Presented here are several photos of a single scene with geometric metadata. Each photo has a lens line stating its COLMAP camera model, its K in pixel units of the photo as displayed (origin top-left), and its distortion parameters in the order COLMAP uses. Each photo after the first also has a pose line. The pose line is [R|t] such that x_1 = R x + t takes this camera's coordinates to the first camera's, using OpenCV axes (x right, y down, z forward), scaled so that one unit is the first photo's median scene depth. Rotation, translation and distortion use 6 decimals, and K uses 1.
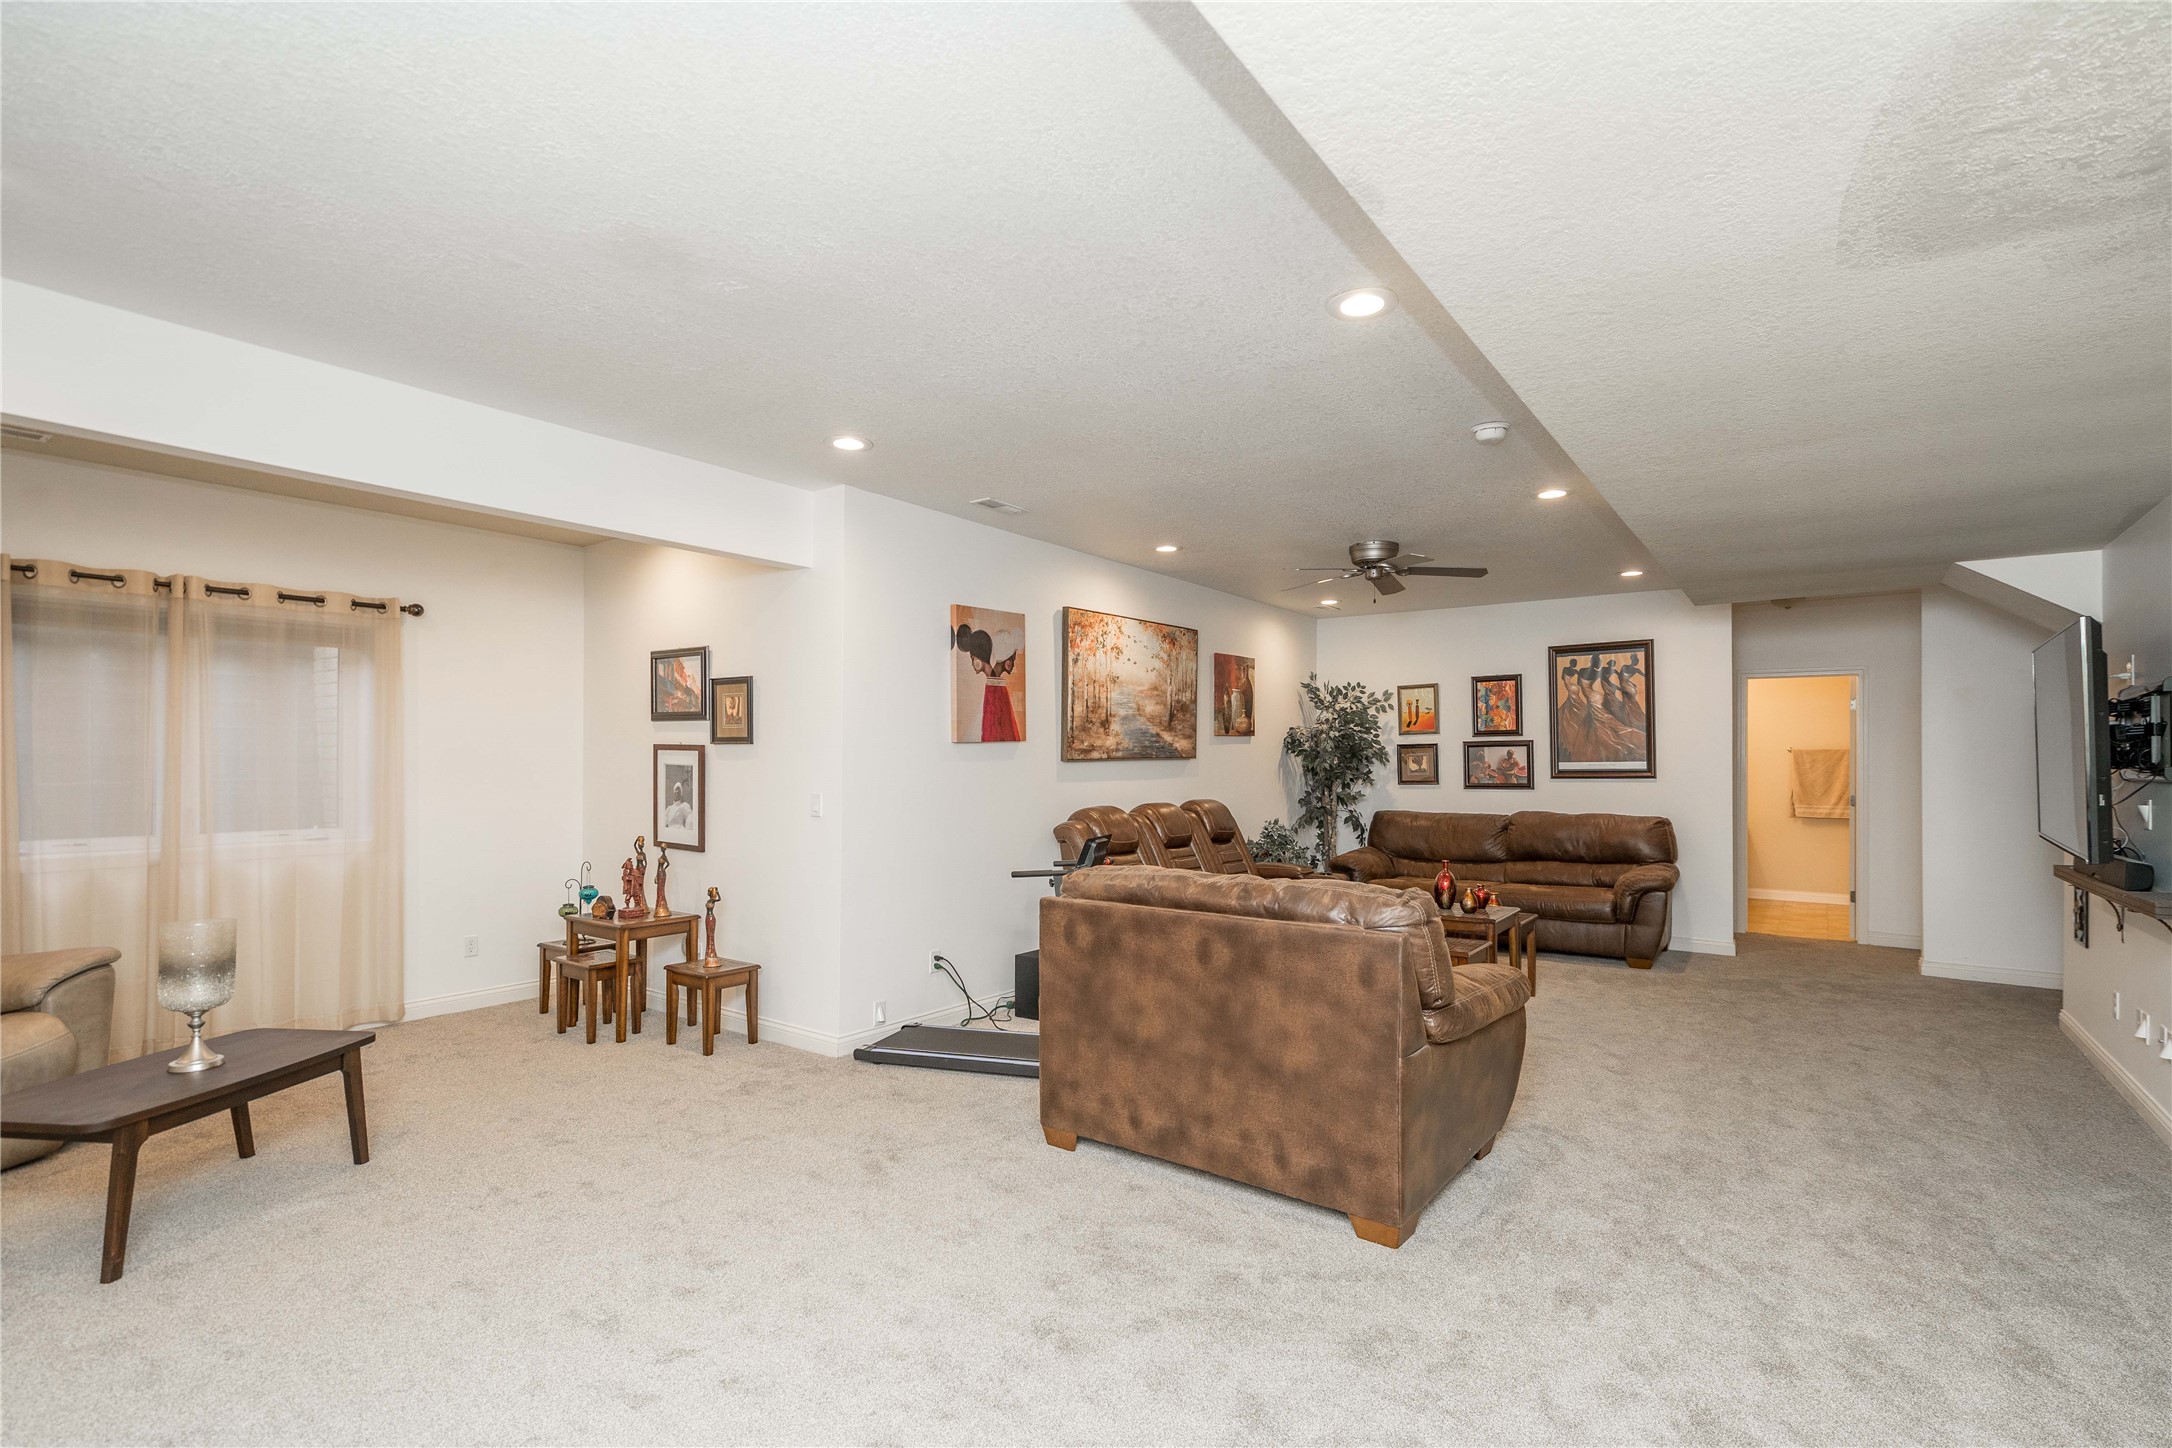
lens RADIAL K [[986.0, 0, 1084.0], [0, 986.0, 747.3], [0, 0, 1]] dist [-0.002071, 0.002100]
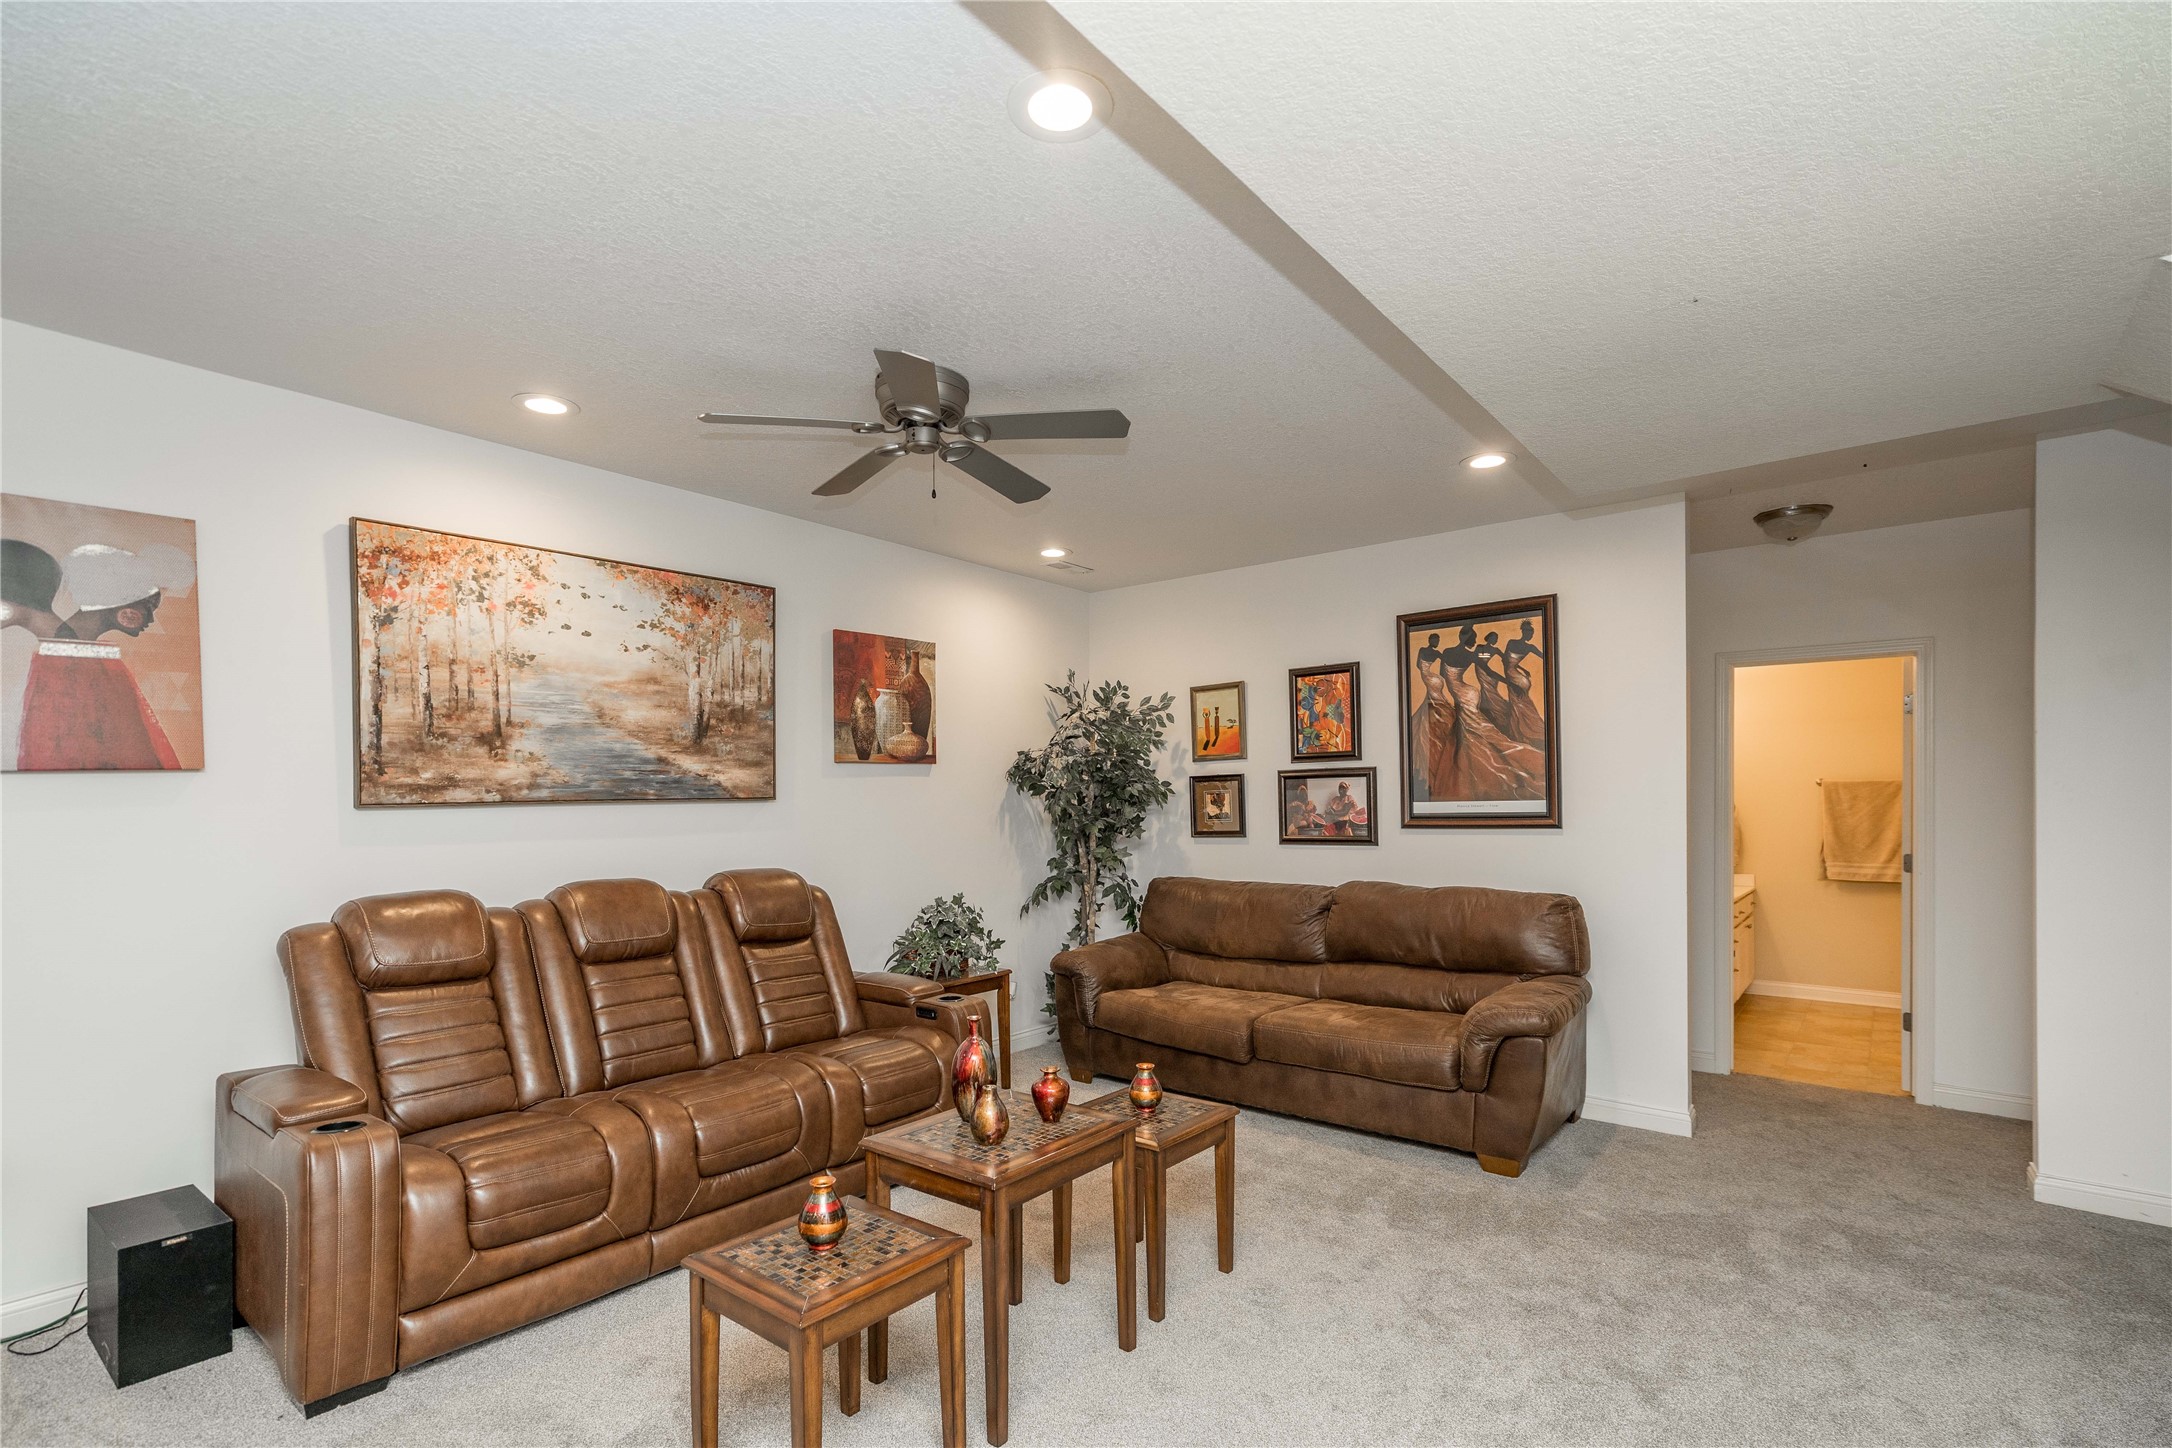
lens RADIAL K [[986.0, 0, 1050.9], [0, 986.0, 802.8], [0, 0, 1]] dist [-0.002071, 0.002100]
pose [[0.998048, -0.004800, -0.062271, 0.297379], [0.005887, 0.999834, 0.017271, 0.003440], [0.062178, -0.017604, 0.997910, 0.372478]]
